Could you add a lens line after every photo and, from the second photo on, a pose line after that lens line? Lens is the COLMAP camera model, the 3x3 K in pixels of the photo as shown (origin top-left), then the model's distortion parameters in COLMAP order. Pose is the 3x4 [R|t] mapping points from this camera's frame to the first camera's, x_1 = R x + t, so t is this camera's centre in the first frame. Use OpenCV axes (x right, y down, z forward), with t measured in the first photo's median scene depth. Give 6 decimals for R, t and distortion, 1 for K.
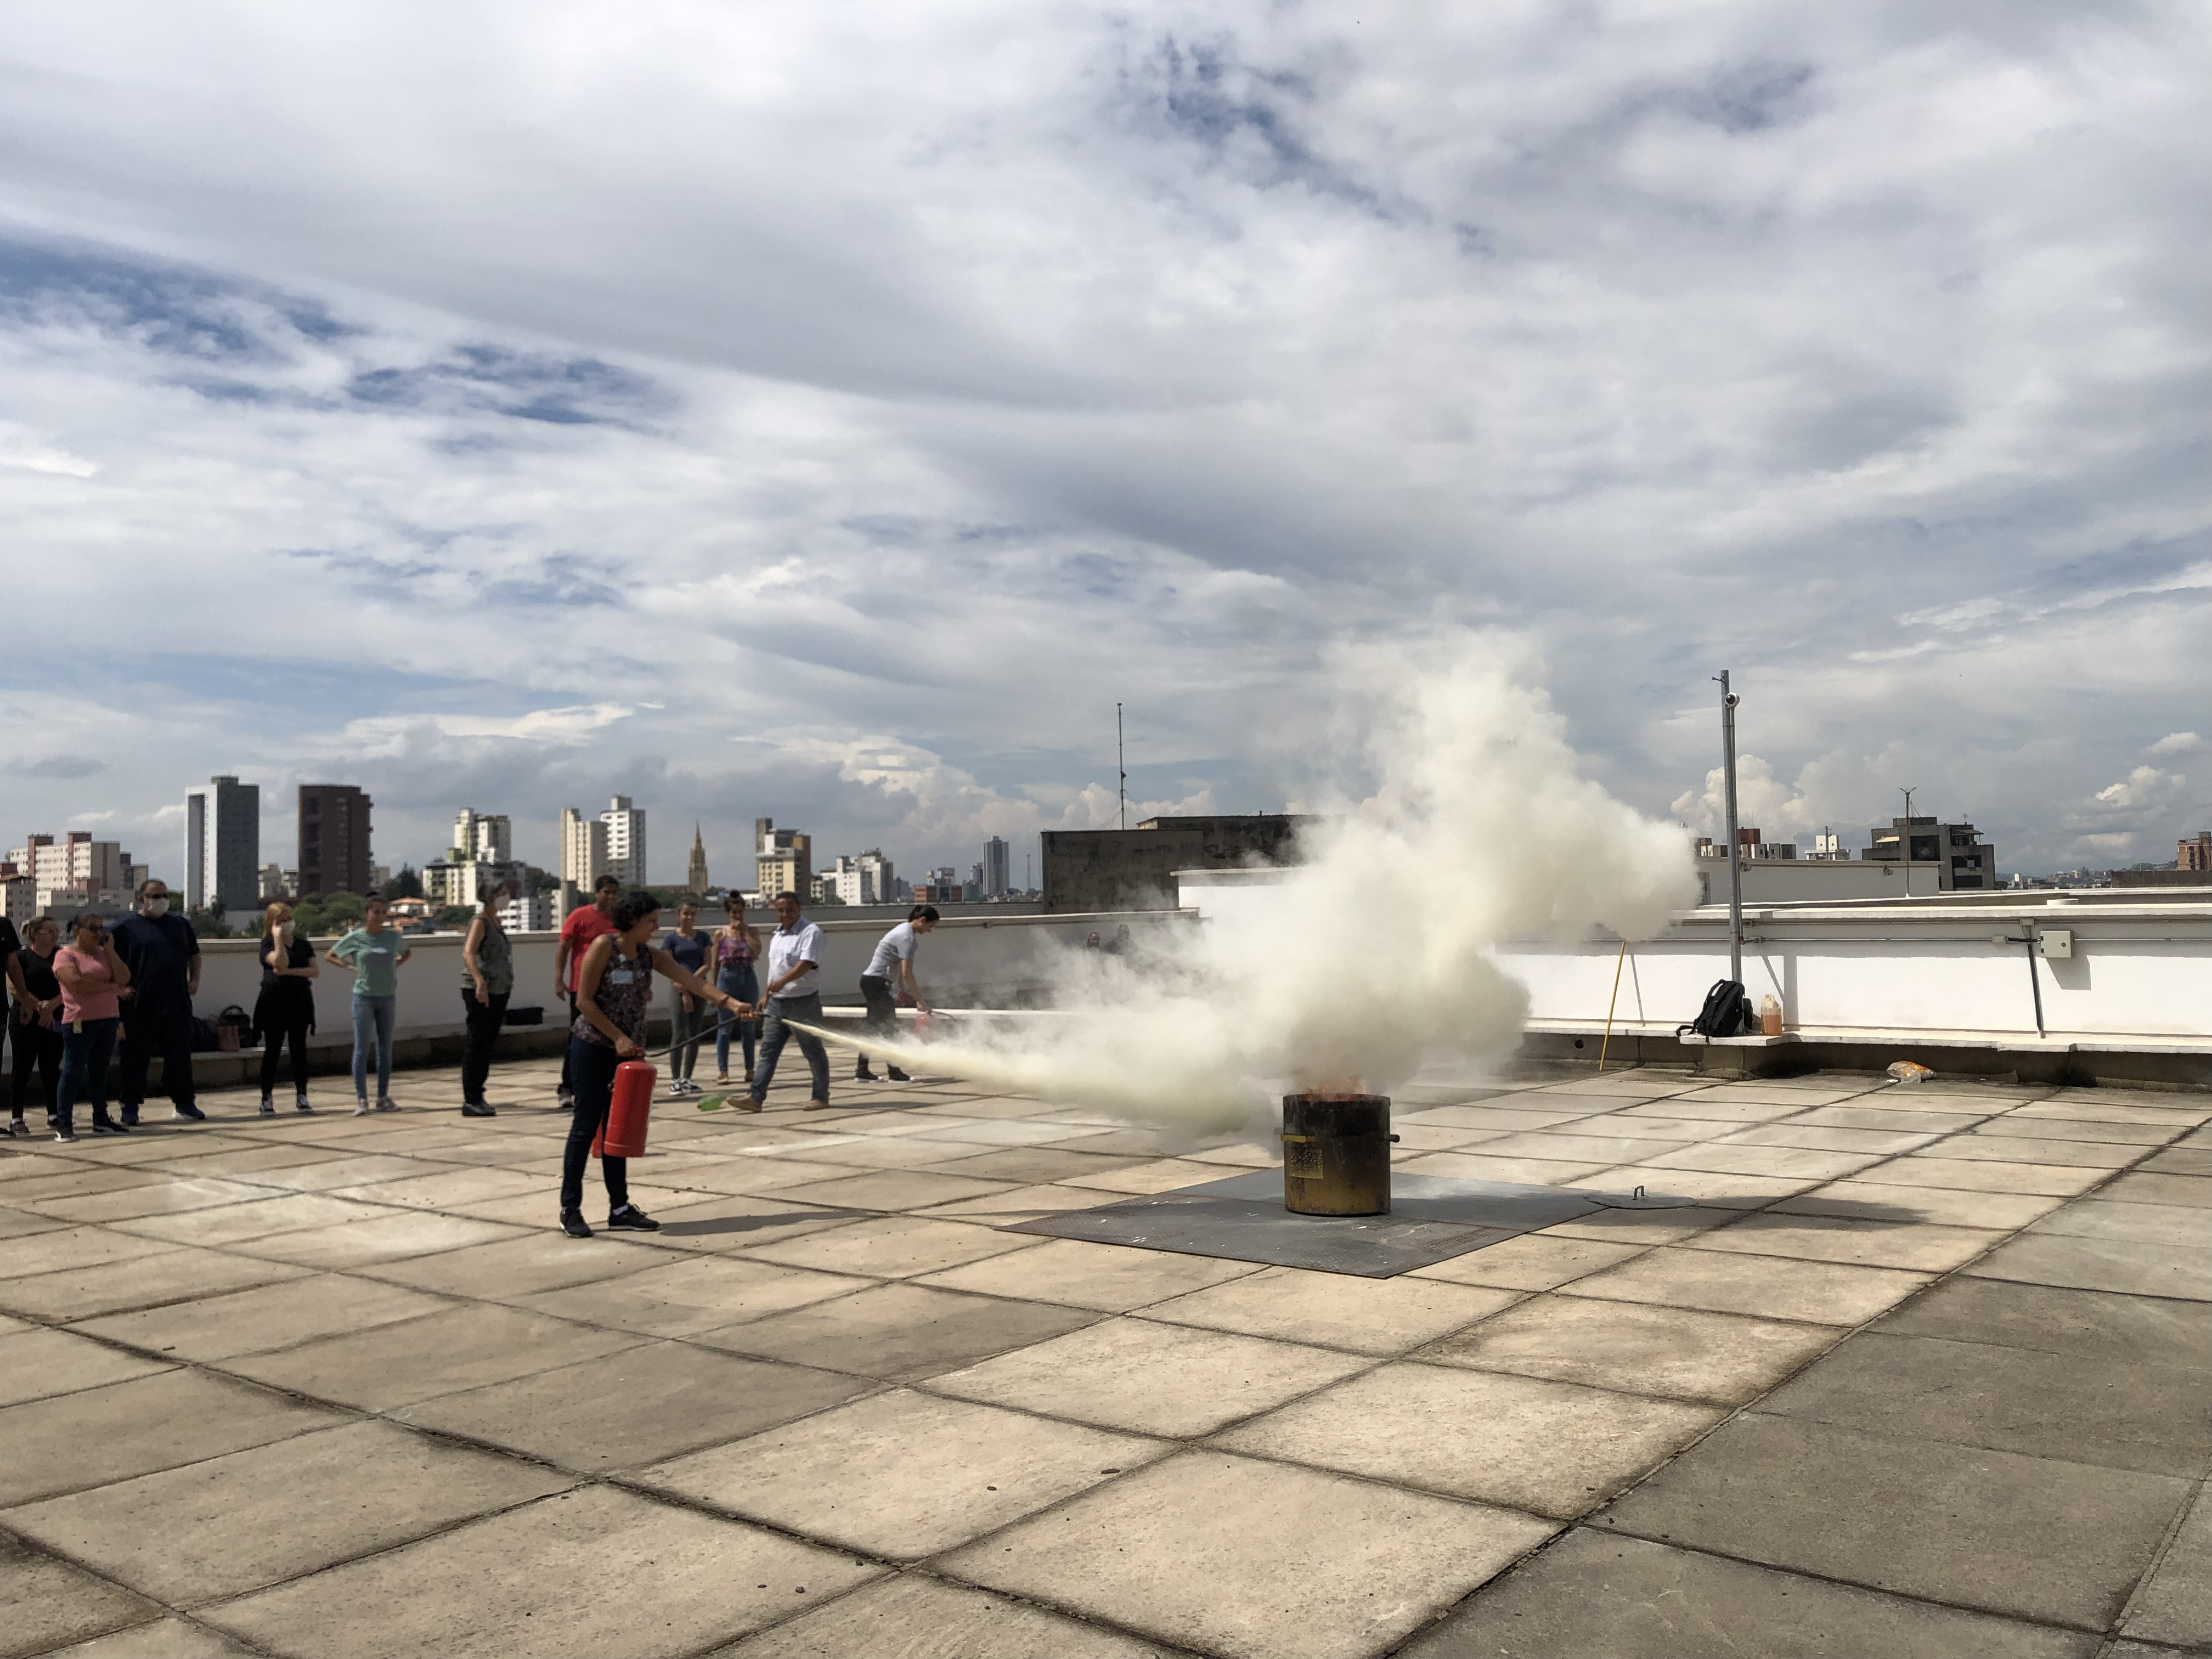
lens RADIAL K [[1795.3, 0, 1106.0], [0, 1795.3, 829.5], [0, 0, 1]] dist [0.062931, -0.080706]
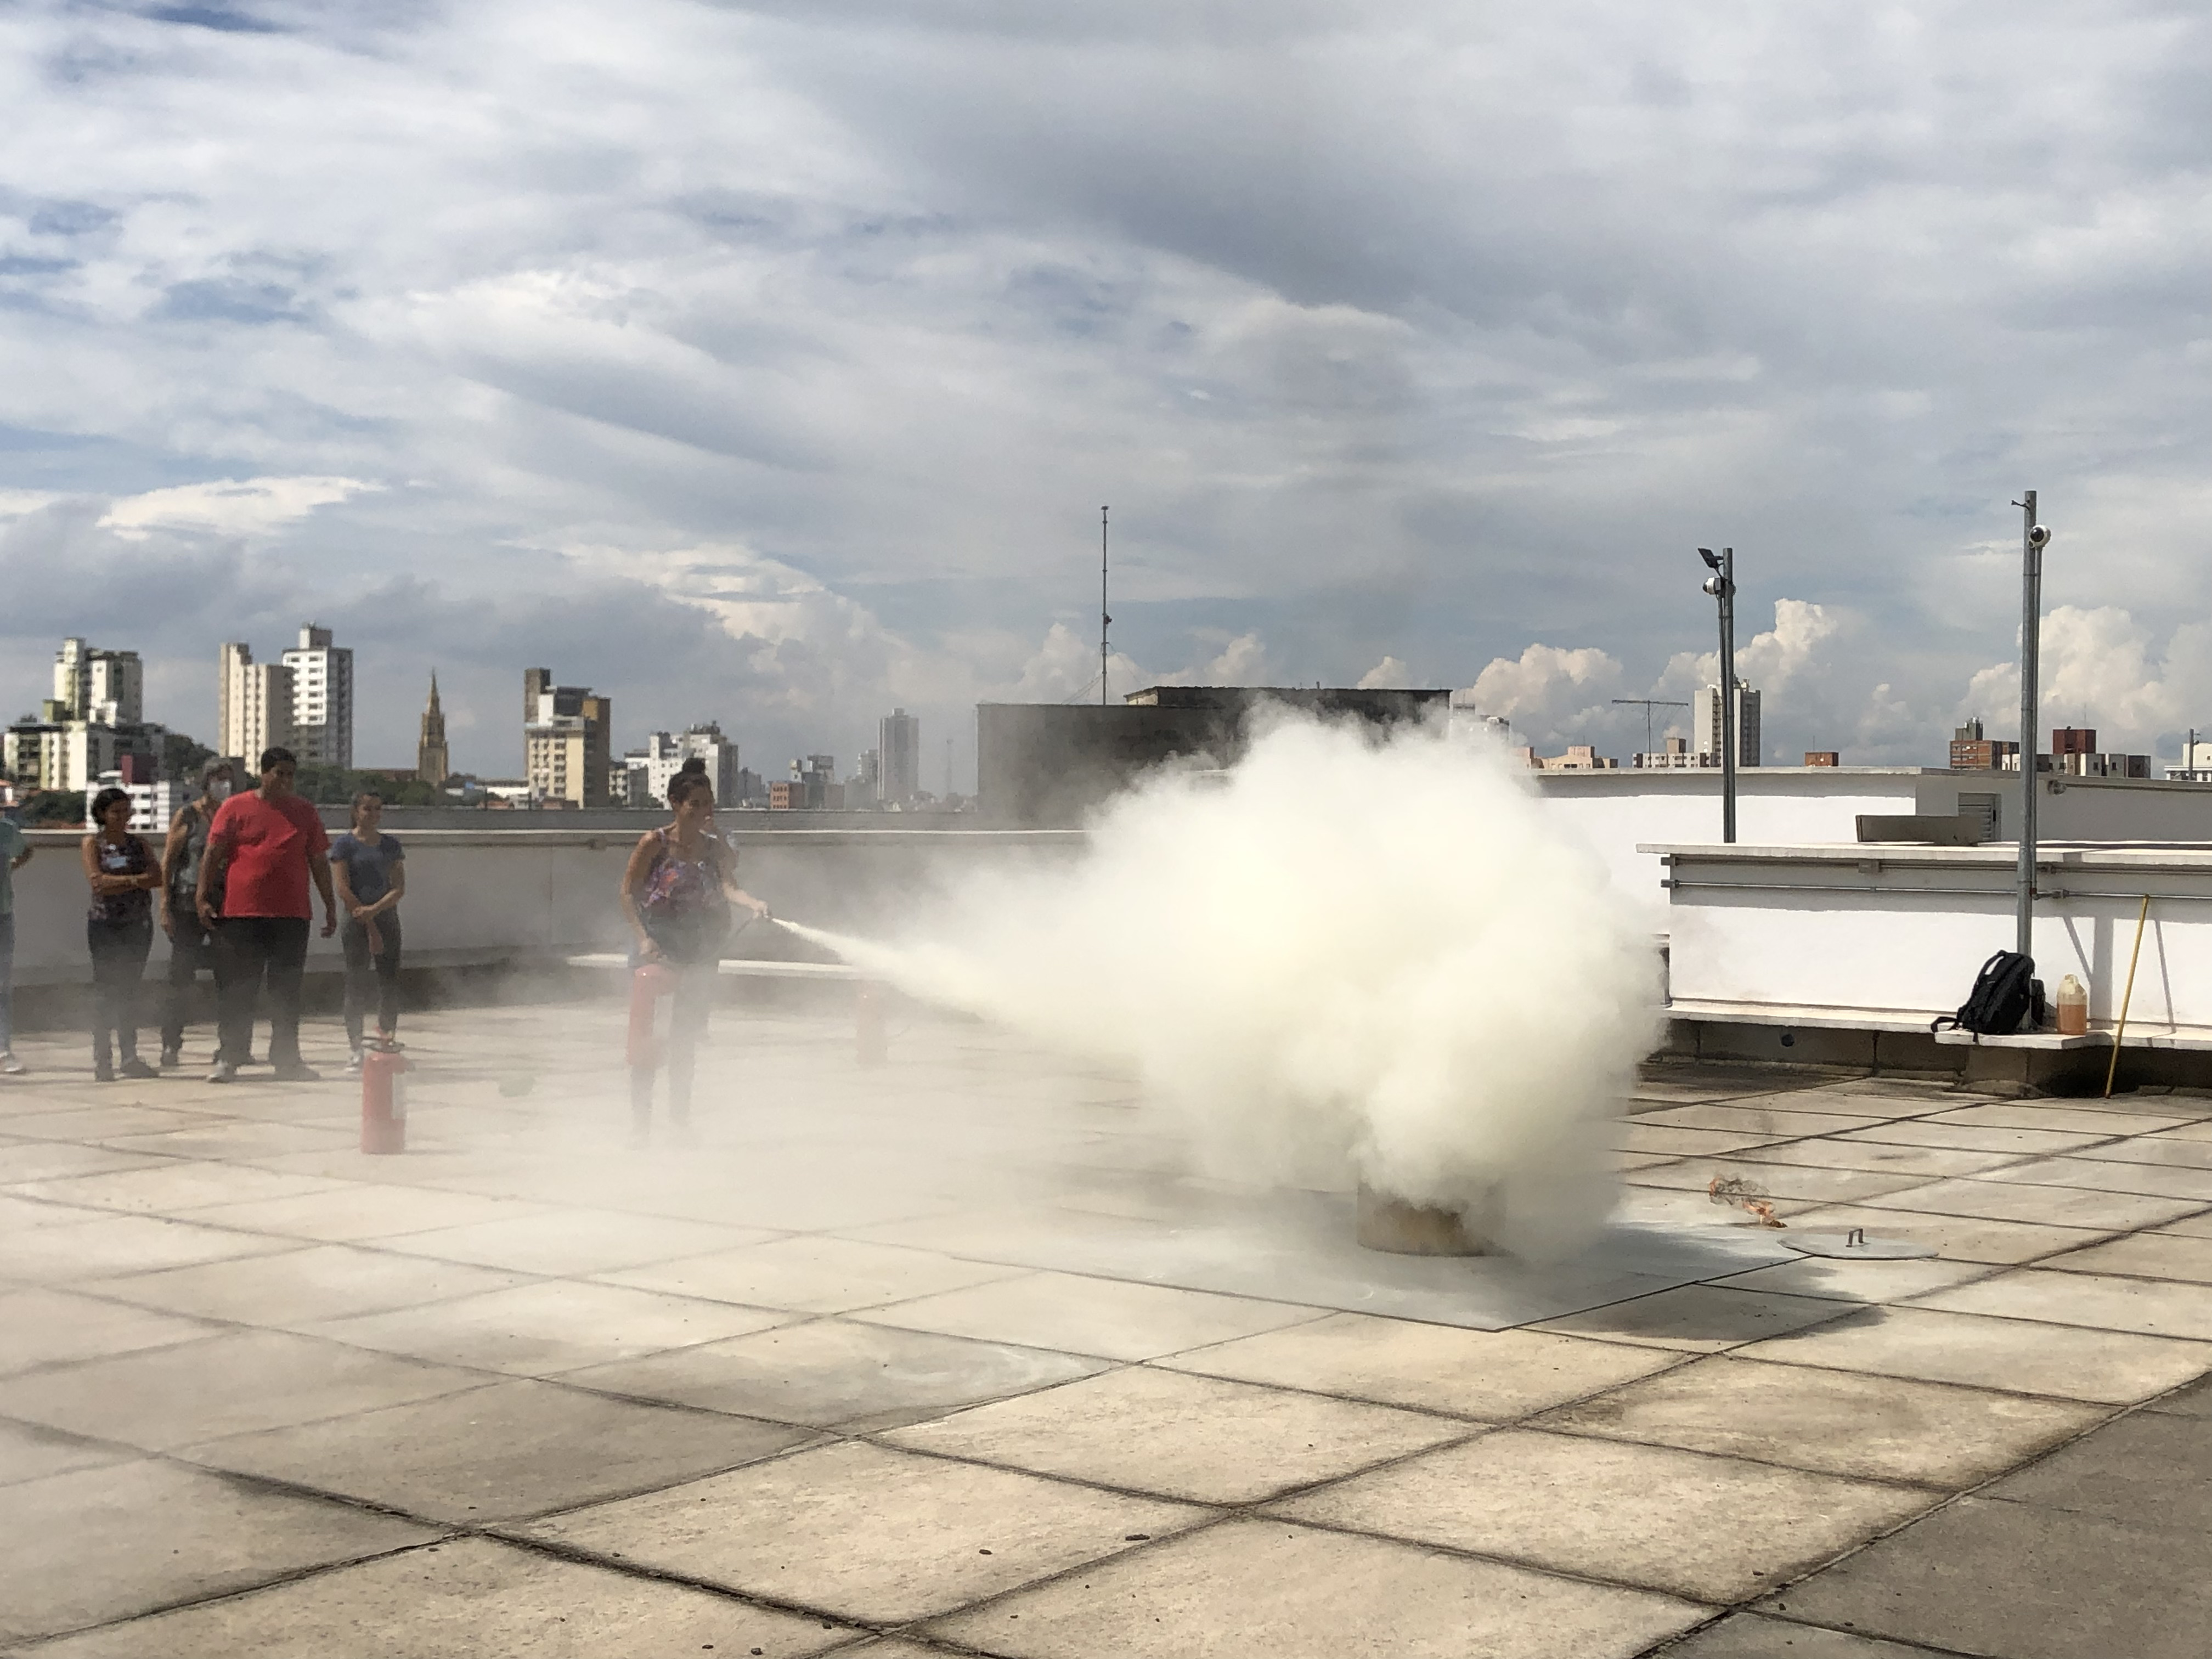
lens RADIAL K [[2864.1, 0, 1106.0], [0, 2864.1, 829.5], [0, 0, 1]] dist [0.217281, -0.684567]
pose [[0.999433, 0.028556, 0.017845, -0.031763], [-0.029312, 0.998616, 0.043658, 0.000133], [-0.016573, -0.044156, 0.998887, -0.167042]]
